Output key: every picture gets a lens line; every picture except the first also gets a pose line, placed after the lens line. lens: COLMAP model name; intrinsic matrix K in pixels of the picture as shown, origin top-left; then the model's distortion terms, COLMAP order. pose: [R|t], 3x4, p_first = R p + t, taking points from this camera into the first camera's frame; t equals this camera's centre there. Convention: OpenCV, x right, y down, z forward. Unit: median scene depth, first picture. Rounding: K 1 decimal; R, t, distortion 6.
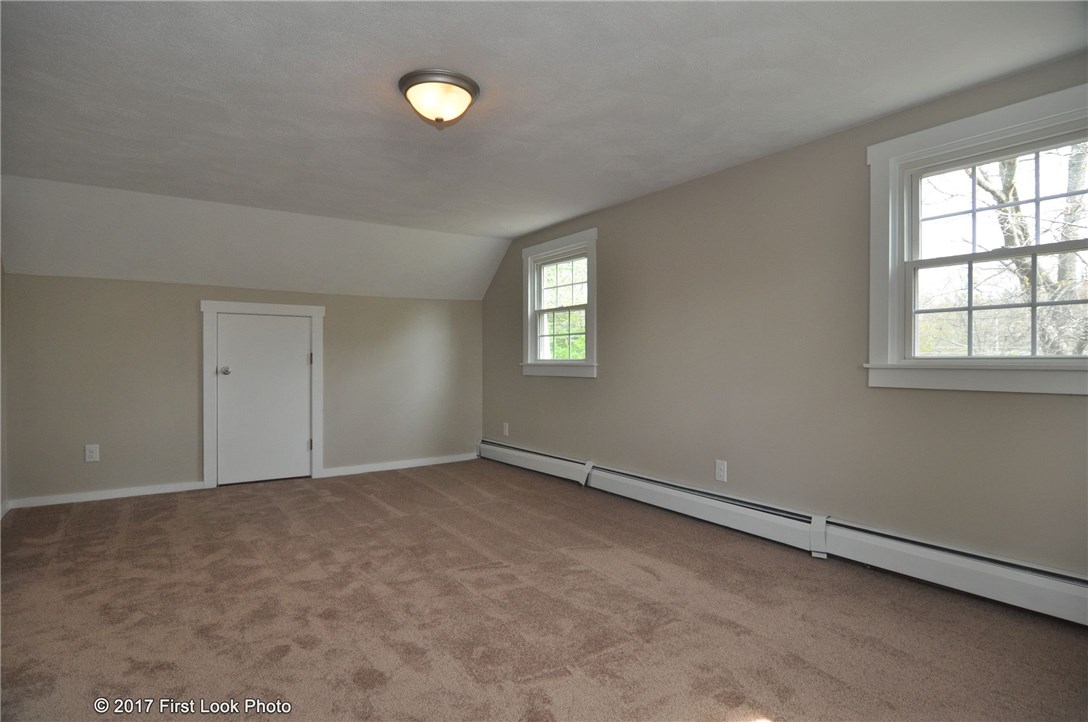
lens RADIAL K [[601.8, 0, 541.2], [0, 601.8, 355.6], [0, 0, 1]] dist [-0.000876, -0.014941]
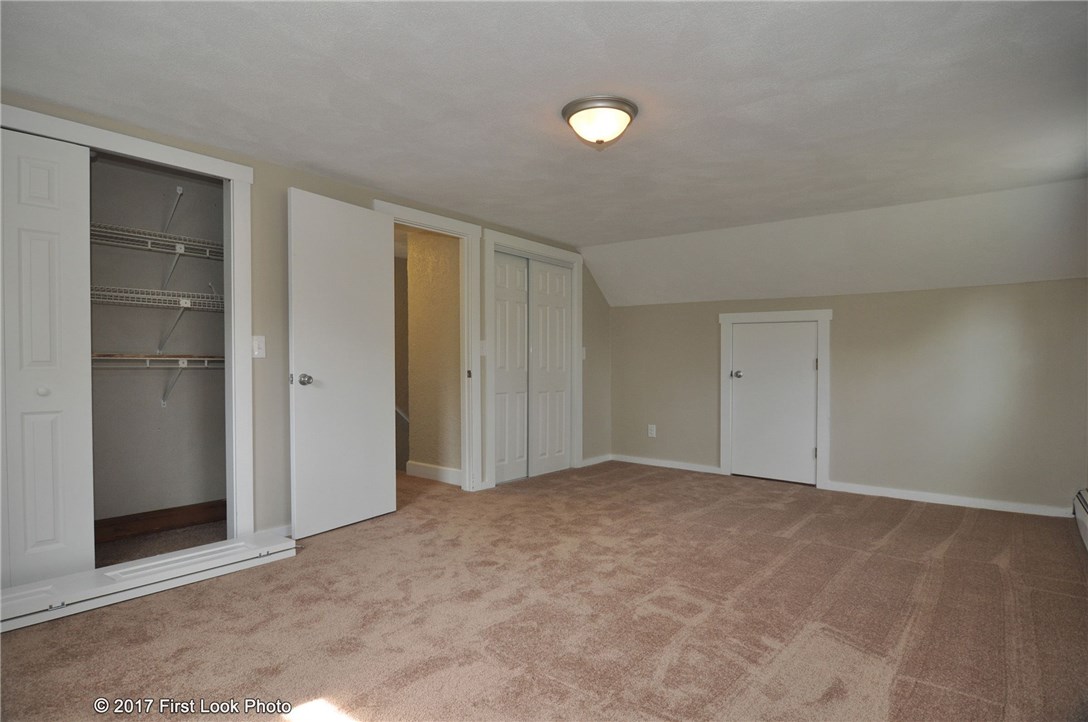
lens RADIAL K [[603.7, 0, 544.0], [0, 603.7, 361.0], [0, 0, 1]] dist [-0.003152, -0.000692]
pose [[0.267575, 0.002540, -0.963534, 0.719959], [-0.002206, 0.999996, 0.002024, -0.001724], [0.963535, 0.001584, 0.267579, 0.524792]]
